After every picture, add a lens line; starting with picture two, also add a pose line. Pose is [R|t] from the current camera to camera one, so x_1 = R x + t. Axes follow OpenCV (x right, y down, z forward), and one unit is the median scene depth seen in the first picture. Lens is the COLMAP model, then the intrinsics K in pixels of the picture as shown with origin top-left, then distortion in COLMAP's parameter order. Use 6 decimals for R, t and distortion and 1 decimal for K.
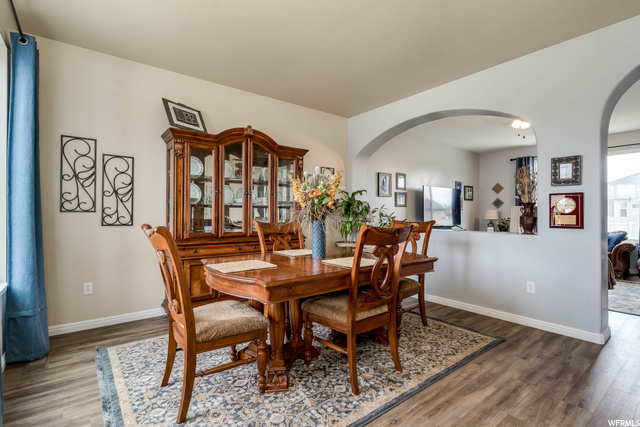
lens RADIAL K [[305.9, 0, 320.0], [0, 305.9, 213.5], [0, 0, 1]] dist [0.003638, -0.006311]
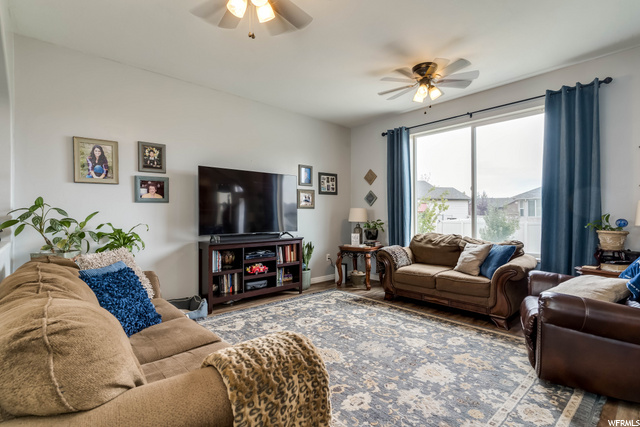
lens RADIAL K [[305.9, 0, 320.0], [0, 305.9, 213.5], [0, 0, 1]] dist [0.003638, -0.006311]
pose [[0.997170, -0.005927, 0.074944, 0.822086], [0.006163, 0.999977, -0.002916, 0.003981], [-0.074925, 0.003370, 0.997183, 0.628028]]
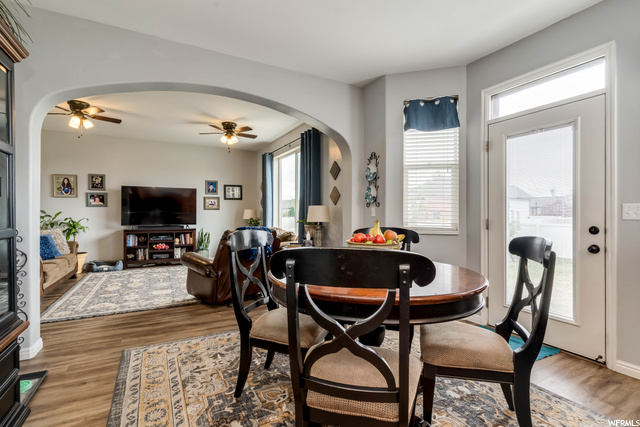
lens RADIAL K [[305.9, 0, 320.0], [0, 305.9, 213.5], [0, 0, 1]] dist [0.003638, -0.006311]
pose [[0.986695, -0.001478, -0.162577, 1.820653], [0.001429, 0.999999, -0.000420, 0.004908], [0.162577, 0.000182, 0.986696, 0.148221]]
